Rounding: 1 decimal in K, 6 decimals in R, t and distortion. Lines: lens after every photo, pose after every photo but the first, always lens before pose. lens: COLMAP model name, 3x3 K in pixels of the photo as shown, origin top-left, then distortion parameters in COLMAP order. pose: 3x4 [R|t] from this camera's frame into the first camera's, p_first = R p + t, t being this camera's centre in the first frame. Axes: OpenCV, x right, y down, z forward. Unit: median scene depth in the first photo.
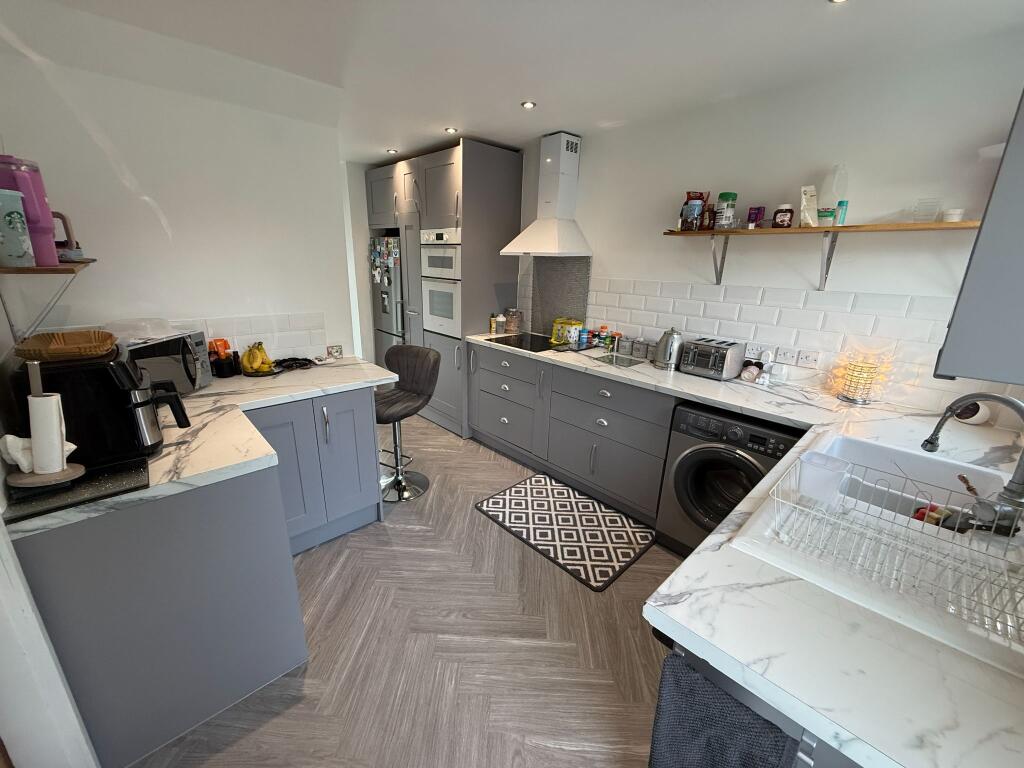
lens RADIAL K [[407.5, 0, 506.3], [0, 407.5, 385.3], [0, 0, 1]] dist [-0.000370, -0.000313]
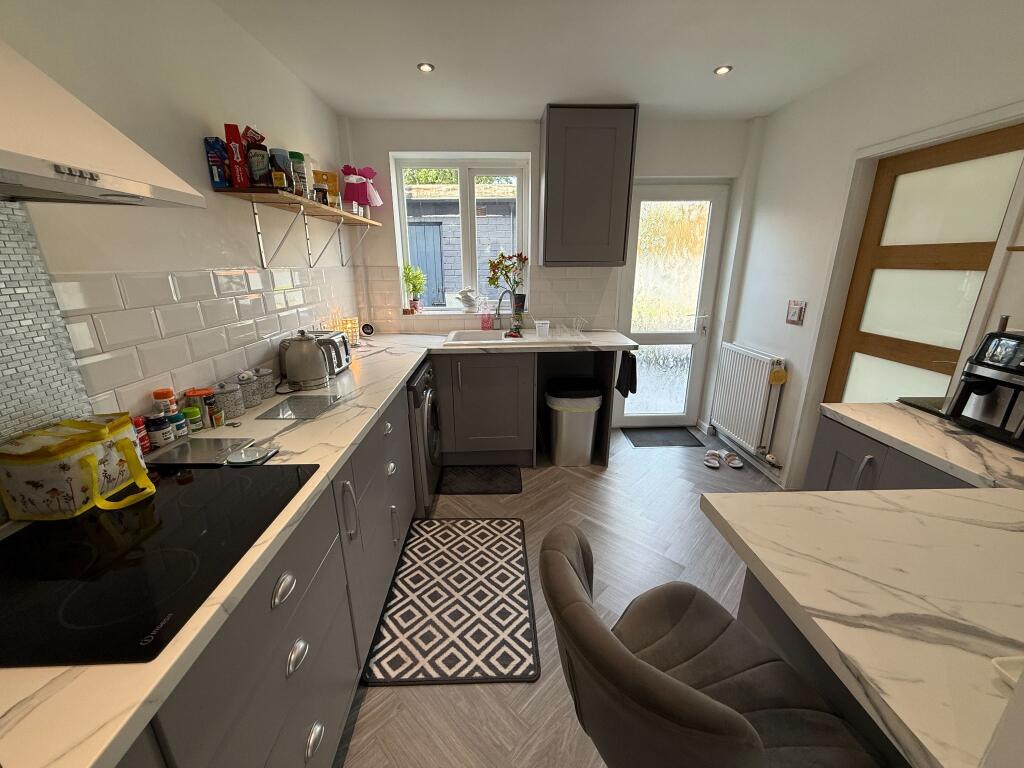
lens RADIAL K [[407.5, 0, 511.8], [0, 407.5, 385.6], [0, 0, 1]] dist [-0.000370, -0.000313]
pose [[-0.760217, -0.206243, 0.616063, -0.330565], [0.180357, 0.844000, 0.505109, -0.351665], [-0.624133, 0.495104, -0.604426, 1.236459]]
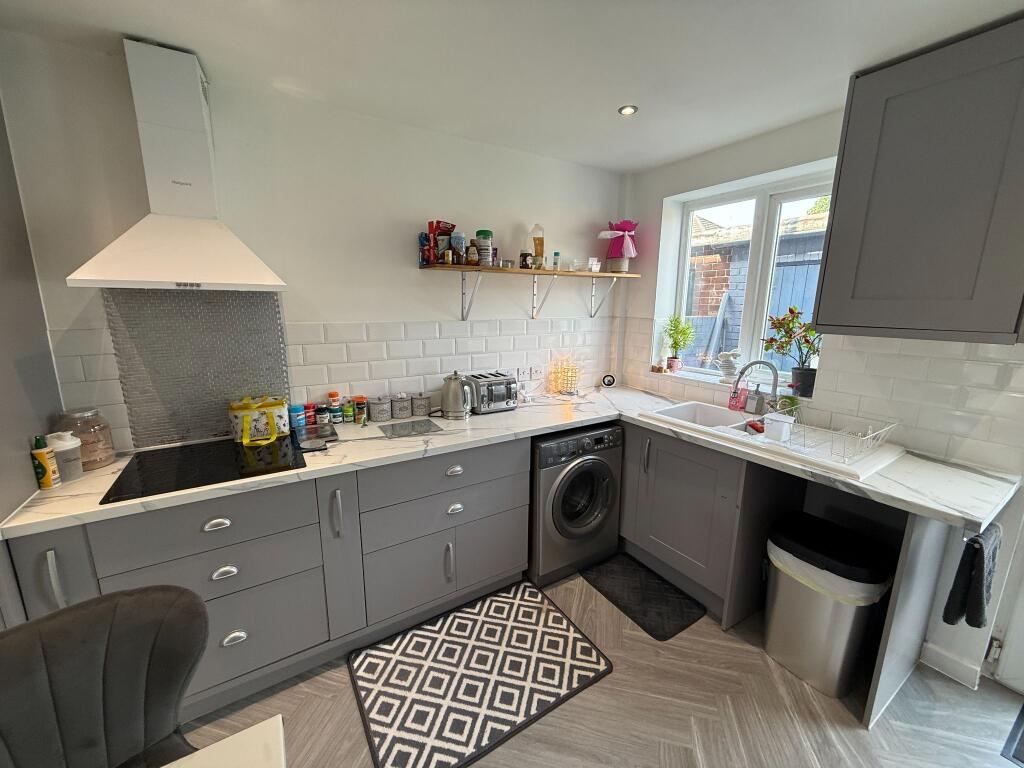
lens RADIAL K [[407.5, 0, 507.9], [0, 407.5, 386.5], [0, 0, 1]] dist [-0.000370, -0.000313]
pose [[0.190433, -0.222526, 0.956147, -0.418130], [0.287935, 0.943796, 0.162304, -0.218365], [-0.938525, 0.244401, 0.243803, 0.678105]]
